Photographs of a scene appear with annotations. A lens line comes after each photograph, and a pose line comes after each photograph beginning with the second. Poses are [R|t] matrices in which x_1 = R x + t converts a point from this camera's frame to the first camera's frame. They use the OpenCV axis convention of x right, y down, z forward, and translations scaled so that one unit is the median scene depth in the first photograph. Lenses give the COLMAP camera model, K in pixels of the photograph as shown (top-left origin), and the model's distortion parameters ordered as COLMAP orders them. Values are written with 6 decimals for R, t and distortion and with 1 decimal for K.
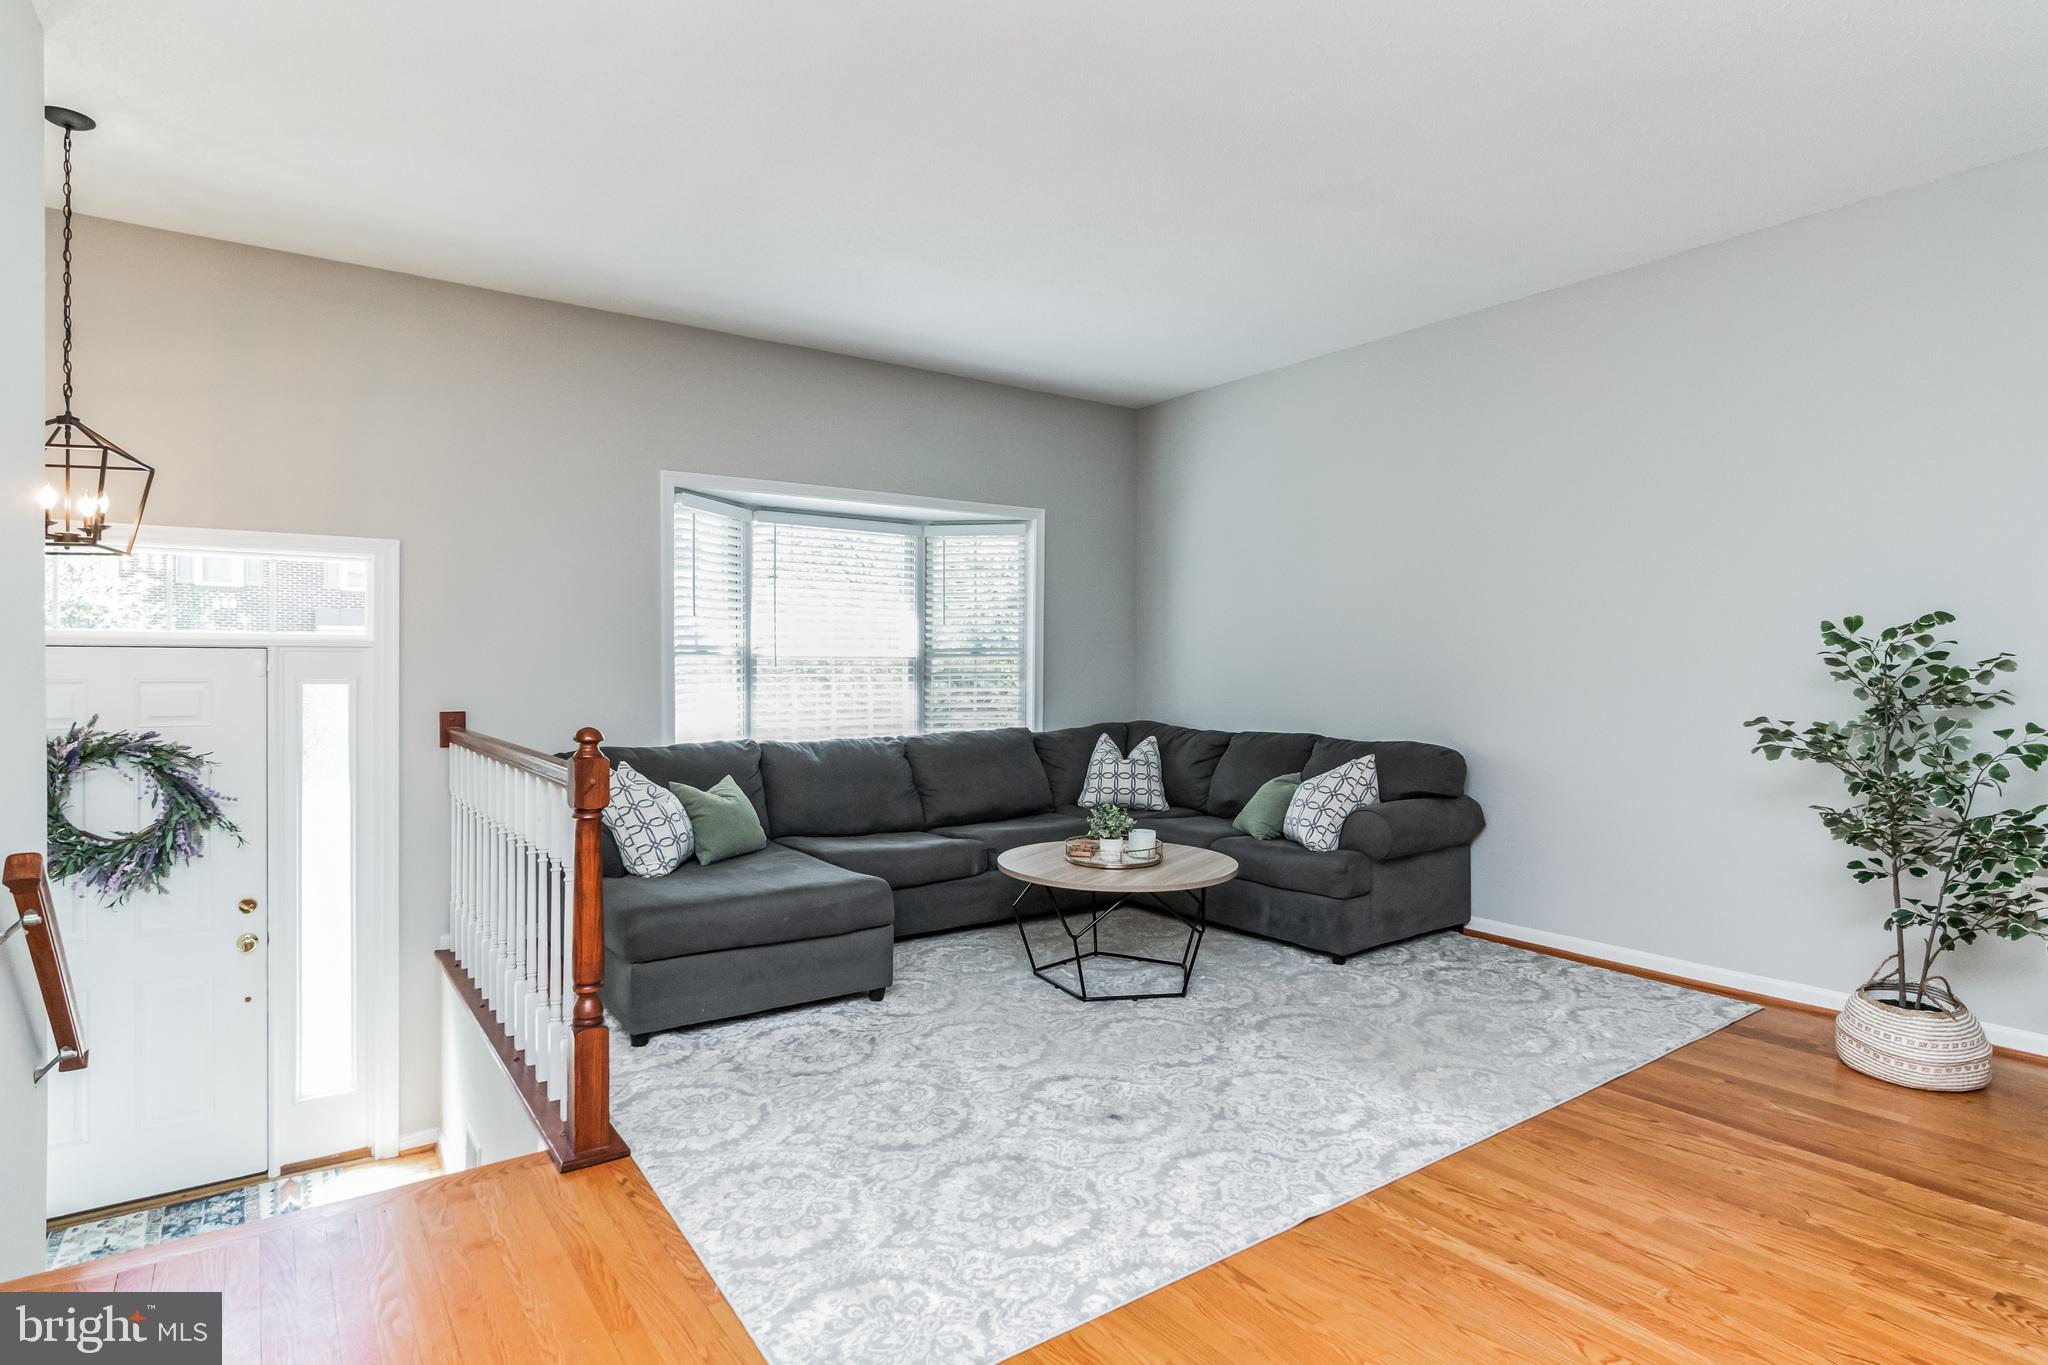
lens RADIAL K [[1058.0, 0, 1020.3], [0, 1058.0, 659.9], [0, 0, 1]] dist [-0.003102, -0.001273]
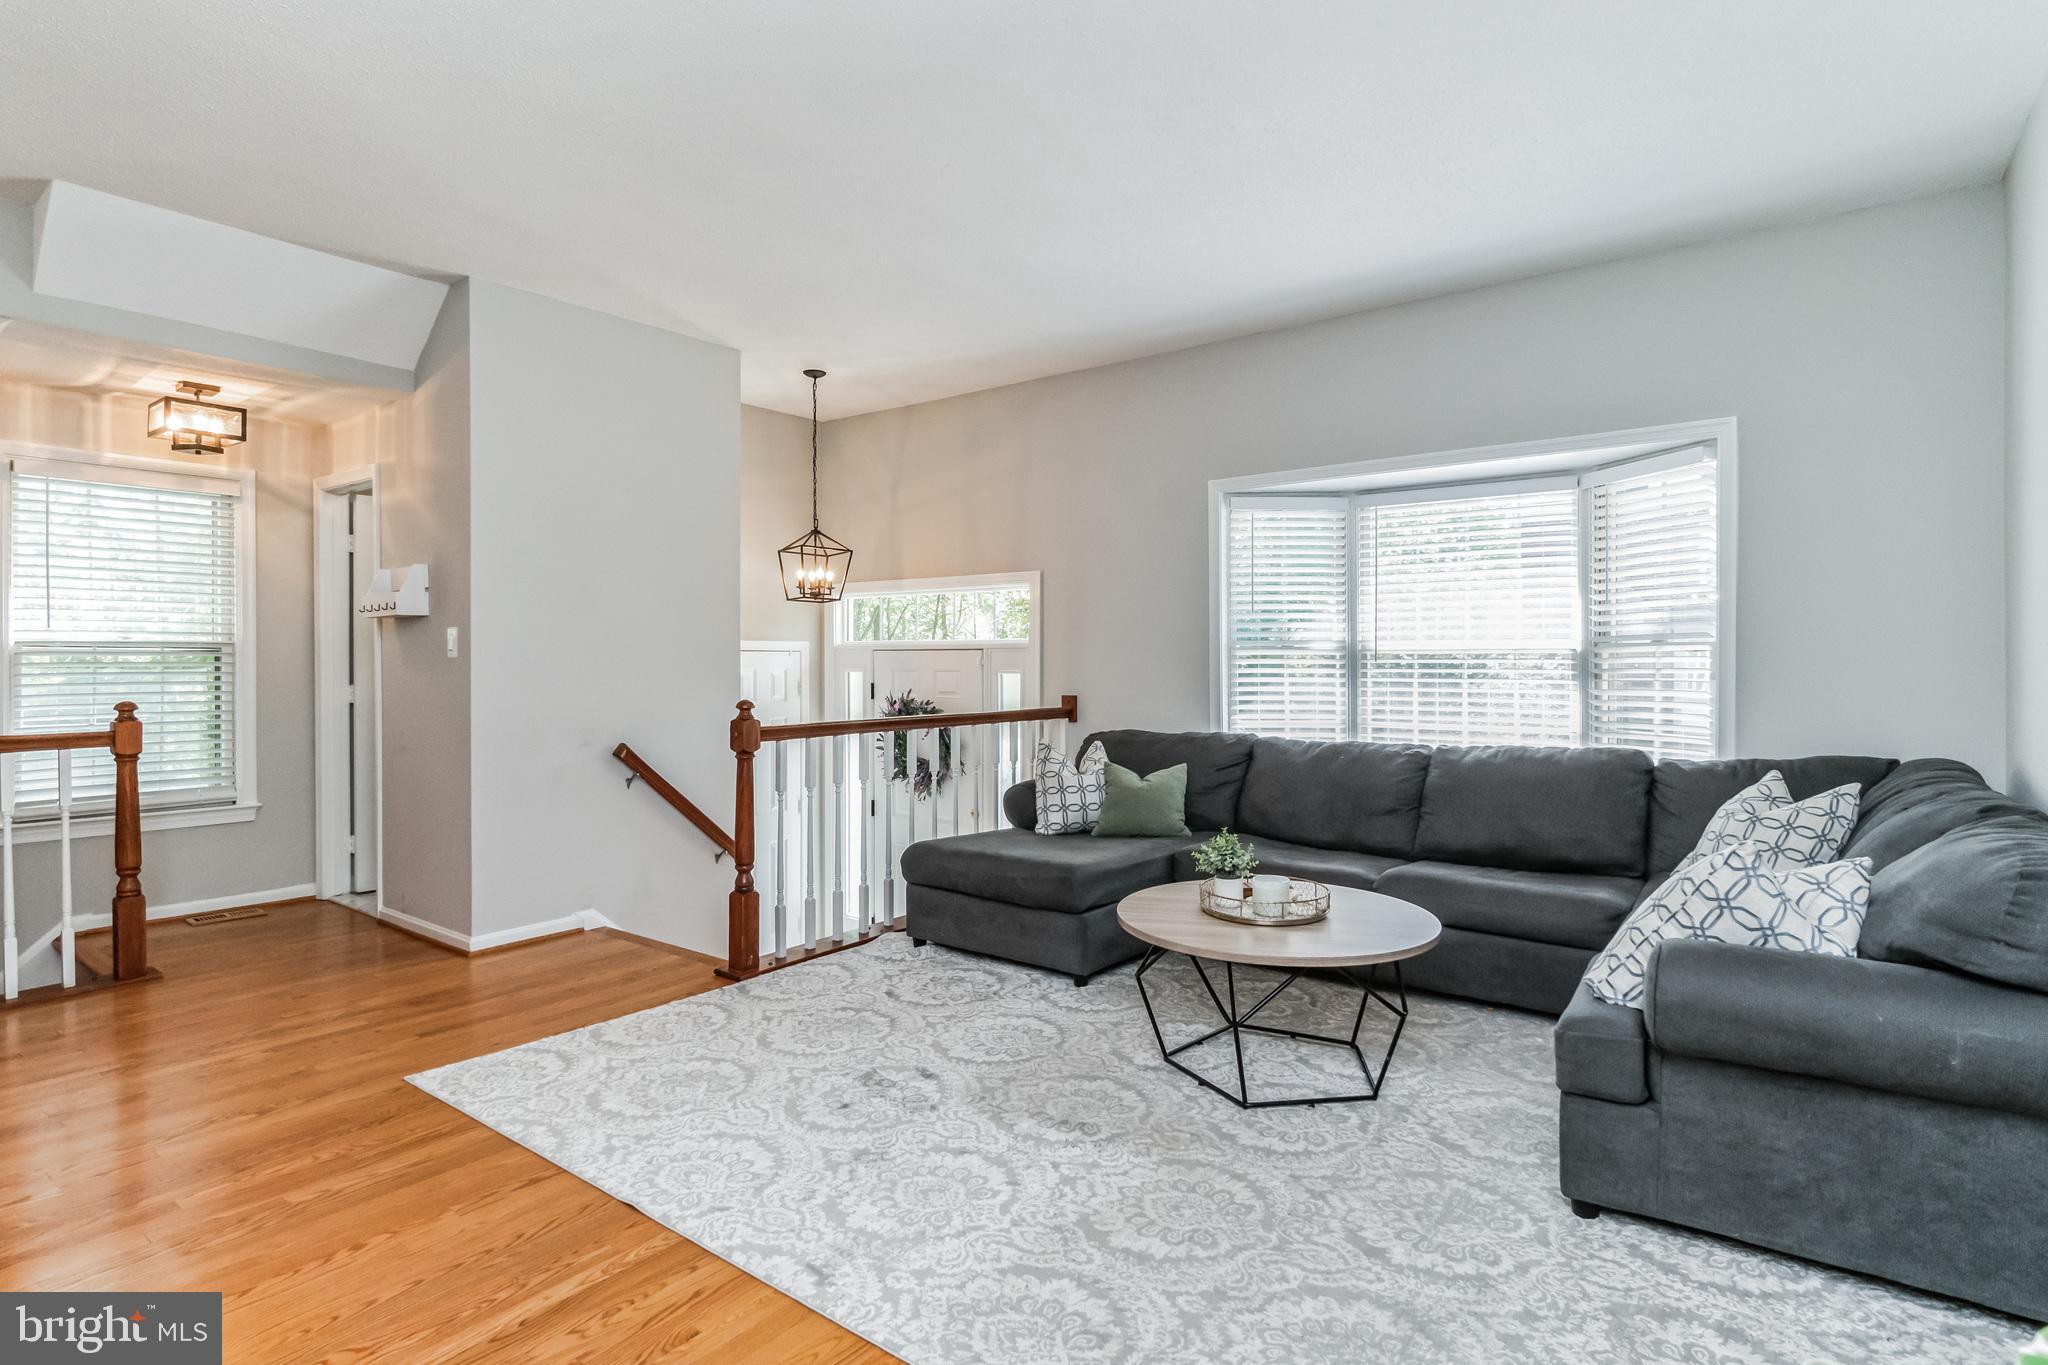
lens RADIAL K [[1035.5, 0, 1013.4], [0, 1035.5, 674.1], [0, 0, 1]] dist [-0.005143, -0.000568]
pose [[0.294808, 0.008091, -0.955522, 0.776031], [0.006648, 0.999923, 0.010518, 0.008310], [0.955533, -0.009453, 0.294731, 0.625598]]
